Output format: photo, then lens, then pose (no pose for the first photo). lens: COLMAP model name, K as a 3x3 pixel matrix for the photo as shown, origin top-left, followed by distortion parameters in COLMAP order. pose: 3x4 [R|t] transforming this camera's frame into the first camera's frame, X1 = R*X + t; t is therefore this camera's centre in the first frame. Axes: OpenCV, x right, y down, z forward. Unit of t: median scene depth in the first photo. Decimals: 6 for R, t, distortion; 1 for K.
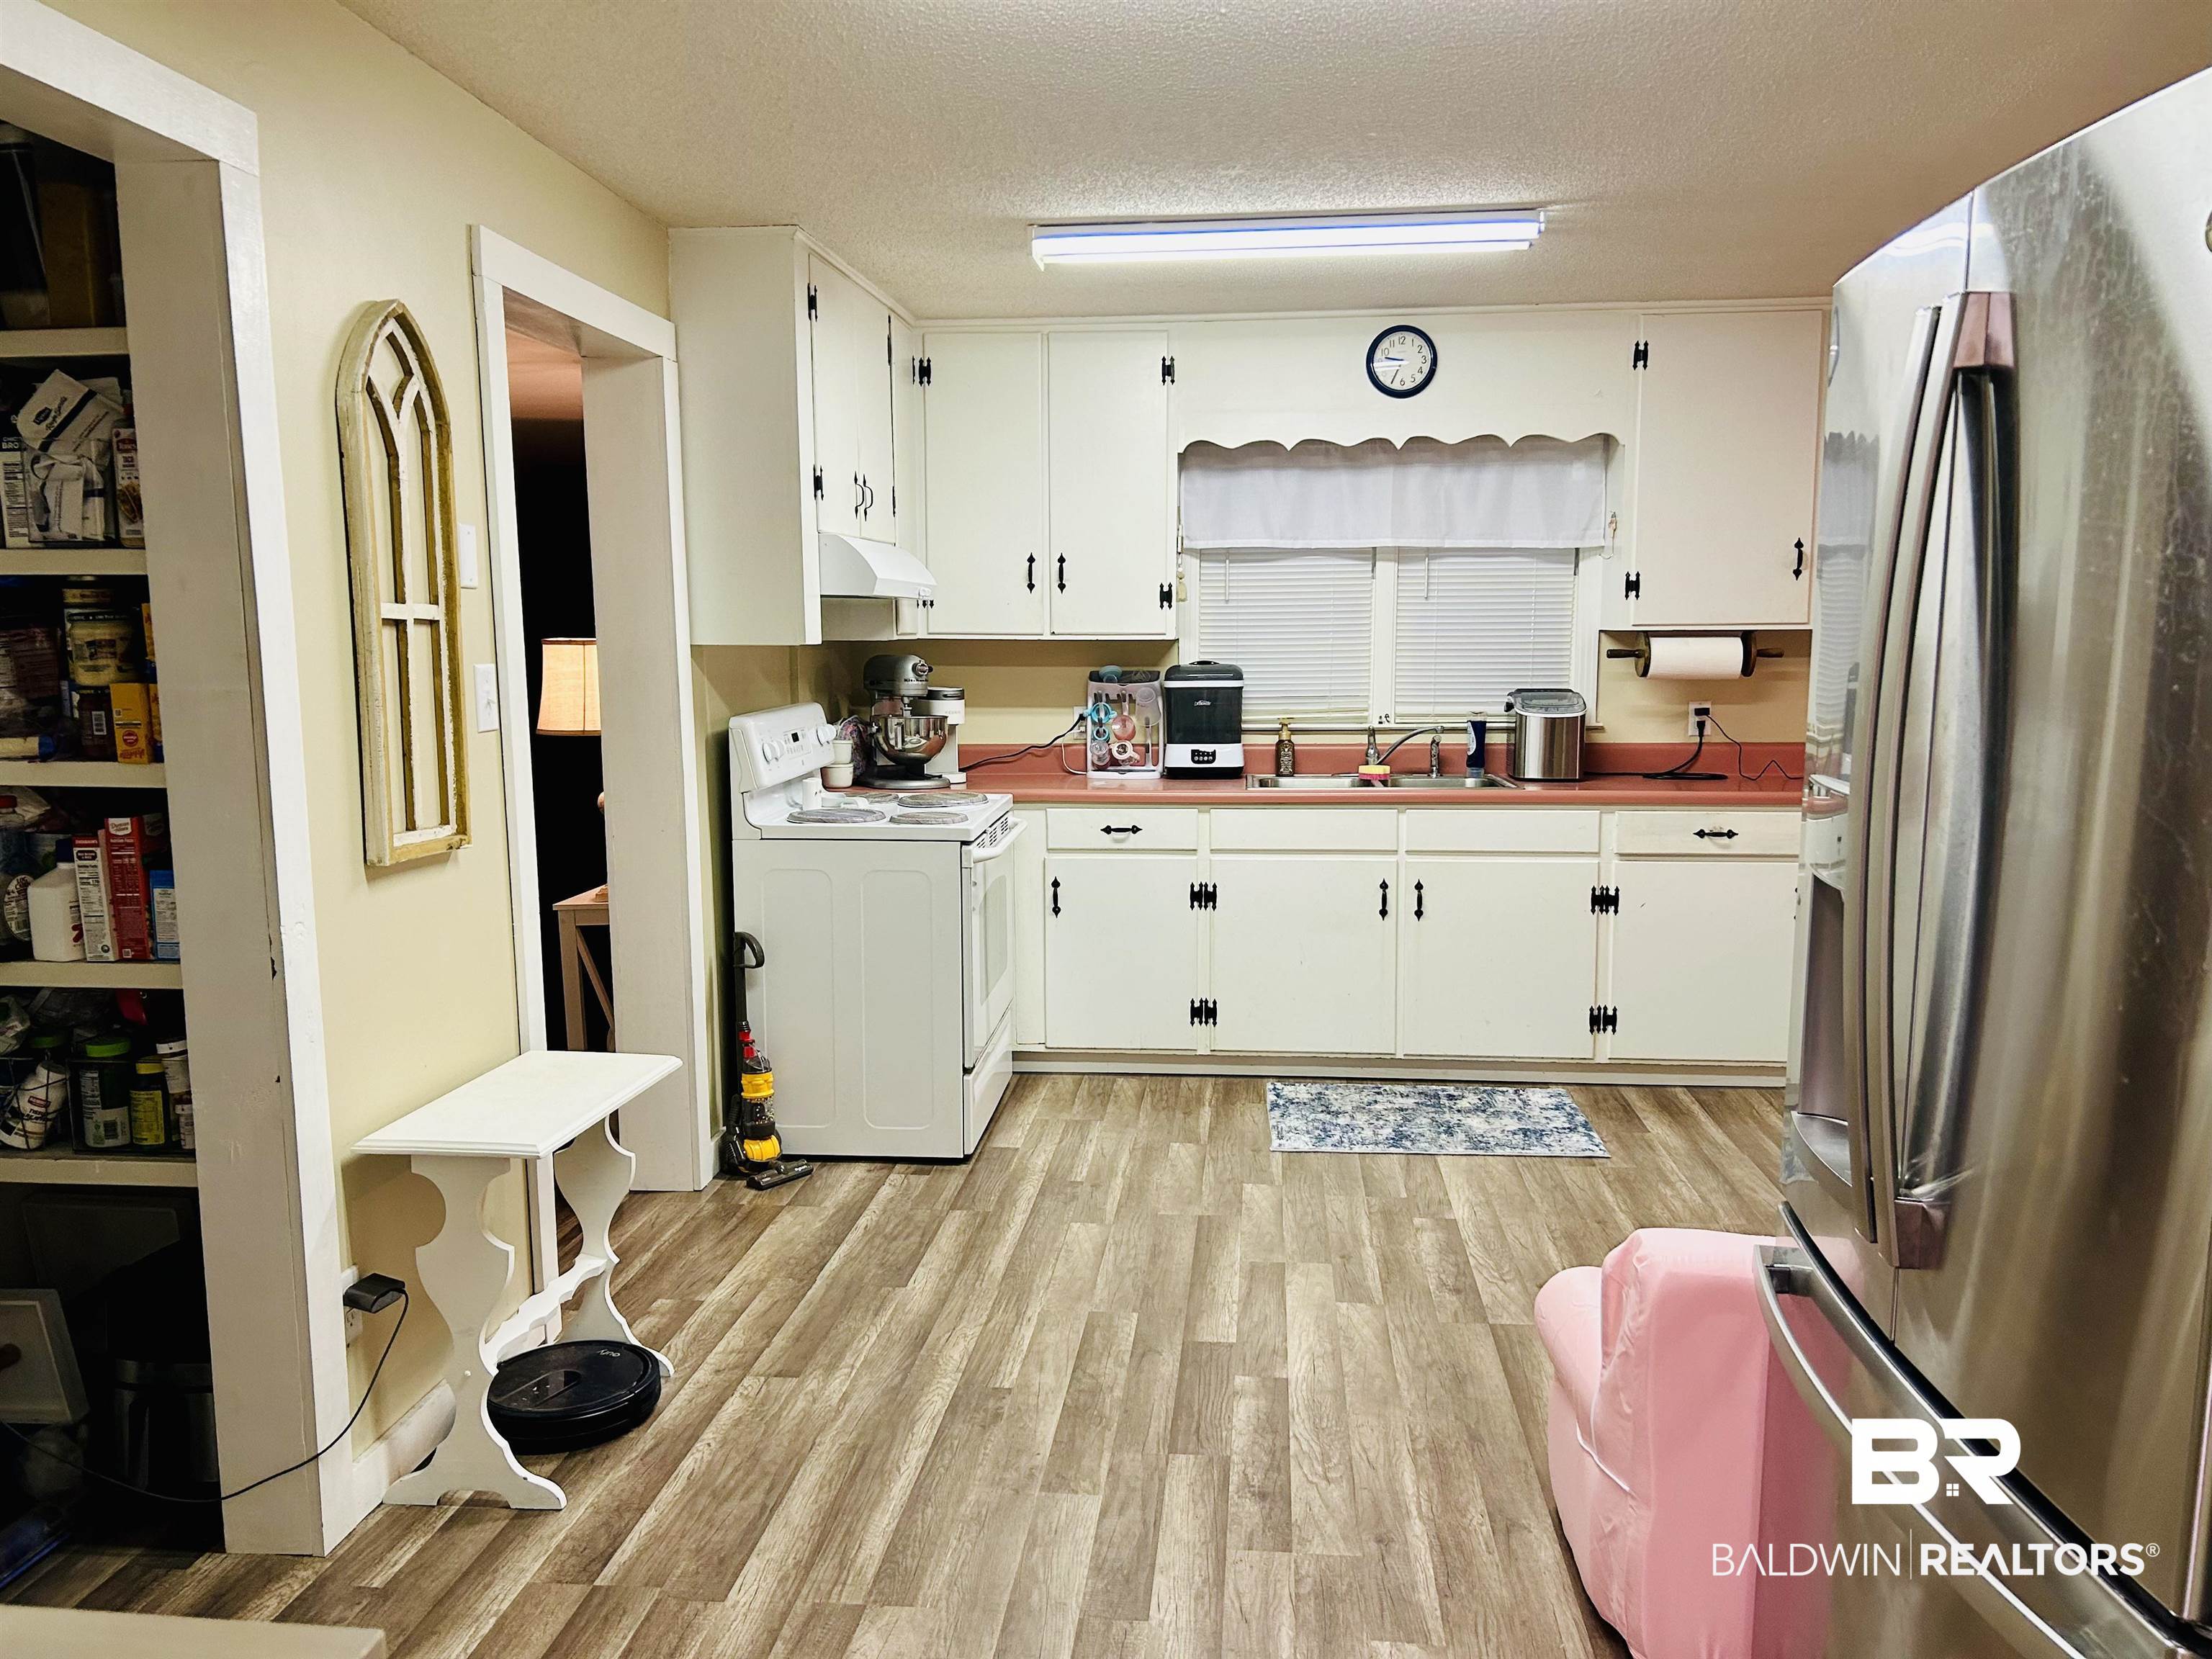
lens RADIAL K [[1672.5, 0, 1112.0], [0, 1672.5, 834.1], [0, 0, 1]] dist [0.047533, -0.060131]
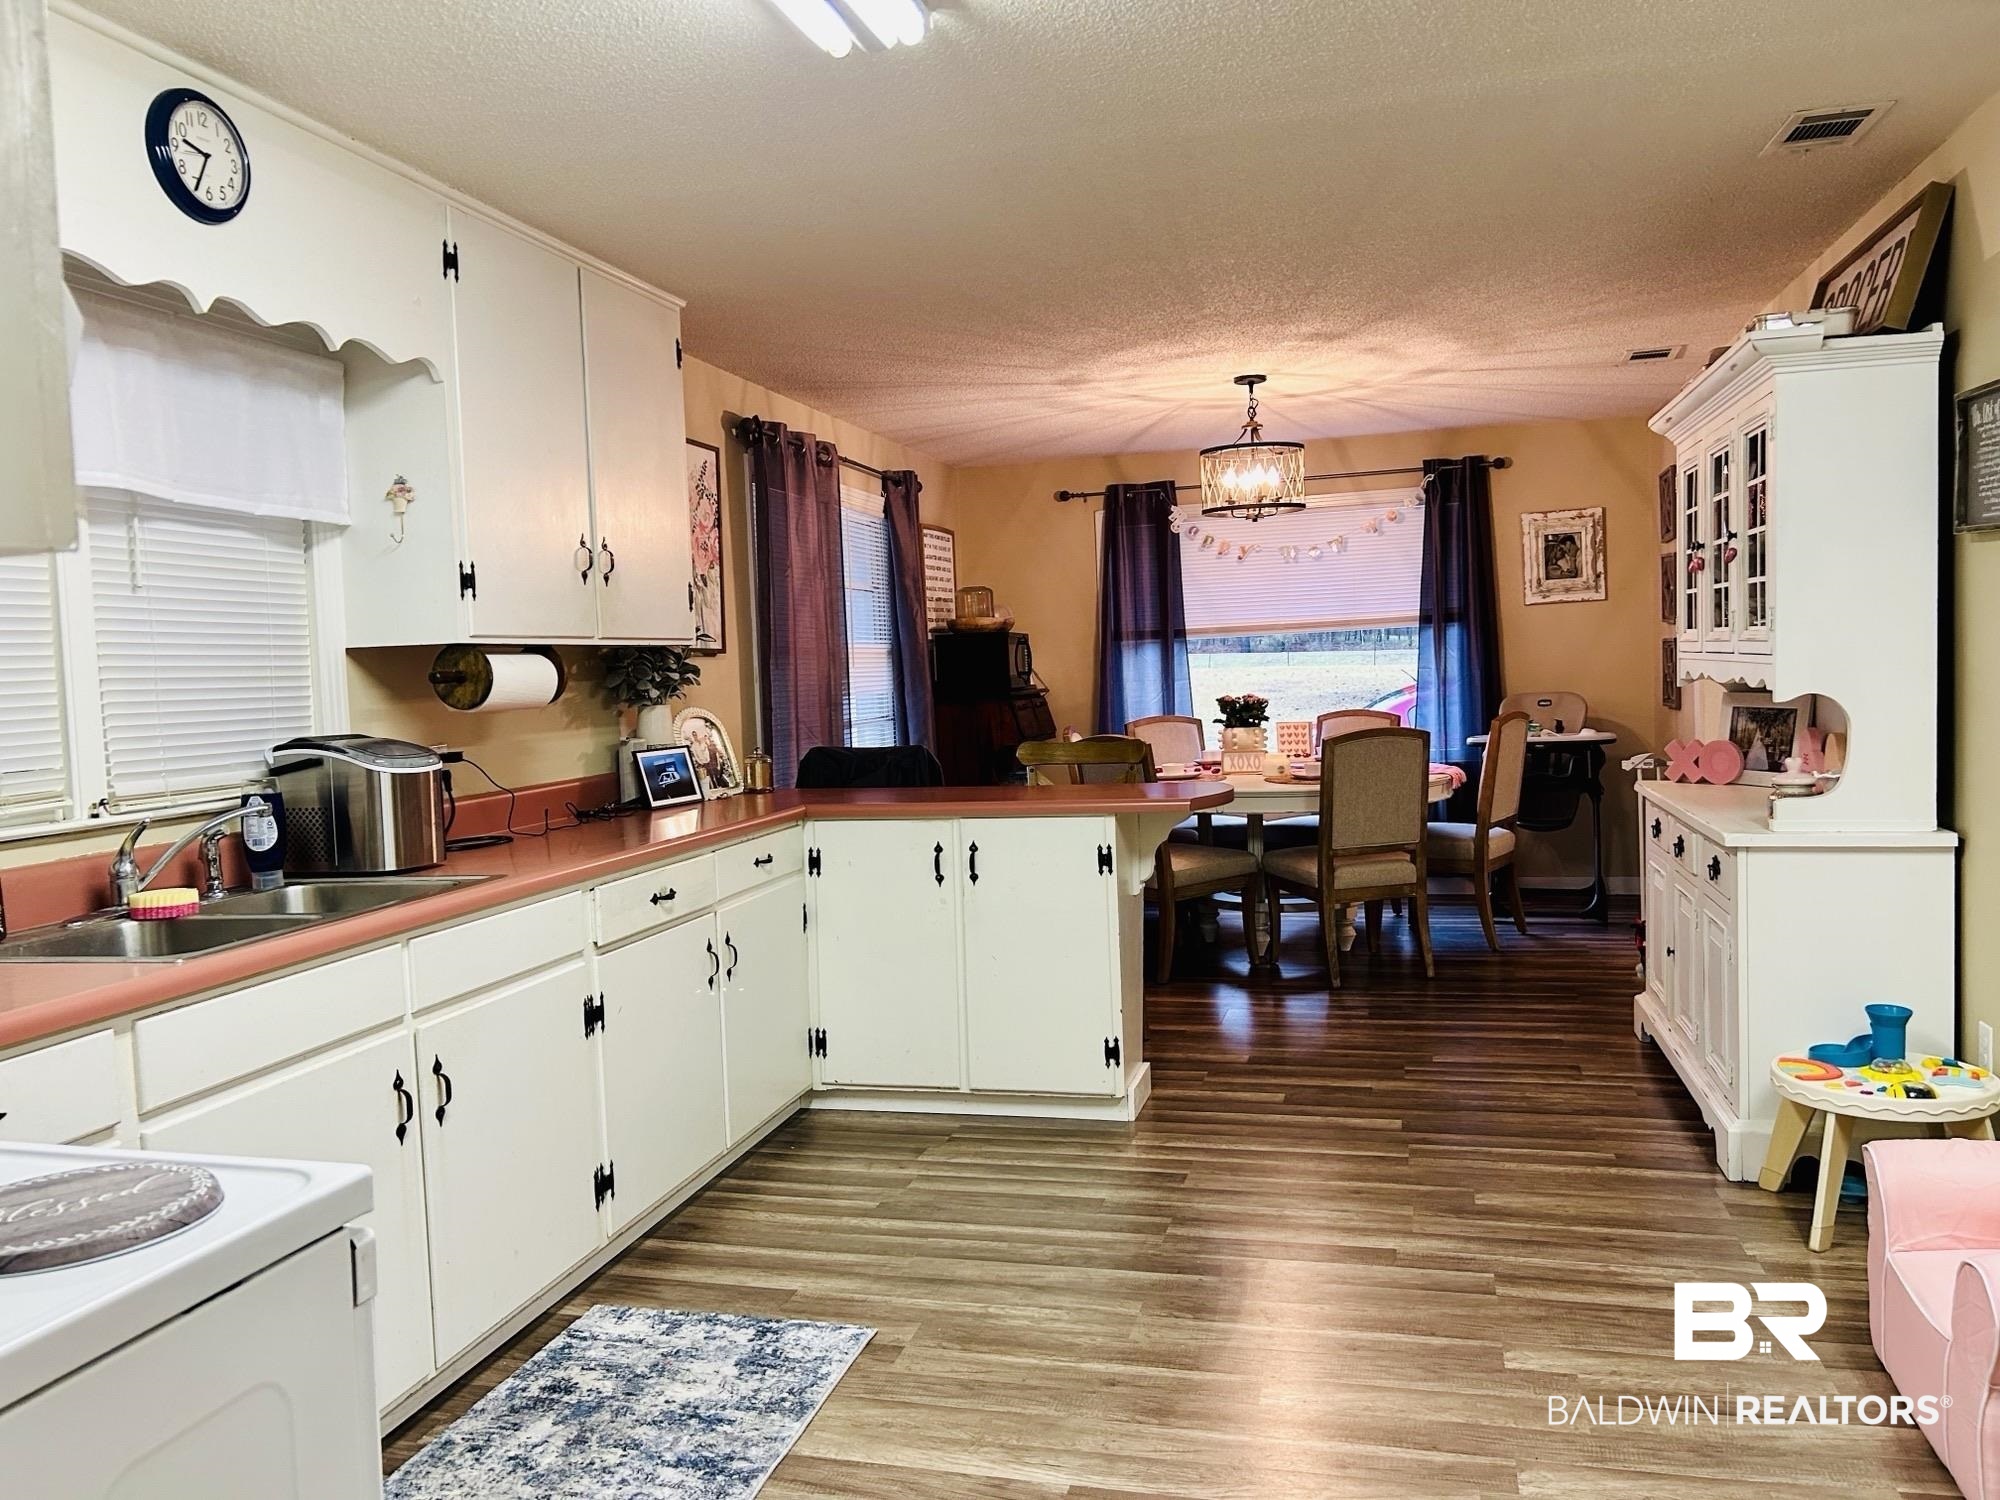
lens RADIAL K [[1511.4, 0, 999.1], [0, 1511.4, 742.1], [0, 0, 1]] dist [0.016742, 0.004563]
pose [[0.170982, -0.053903, 0.983799, -0.299519], [0.158920, 0.986937, 0.026455, -0.064288], [-0.972373, 0.151822, 0.177315, 0.707368]]
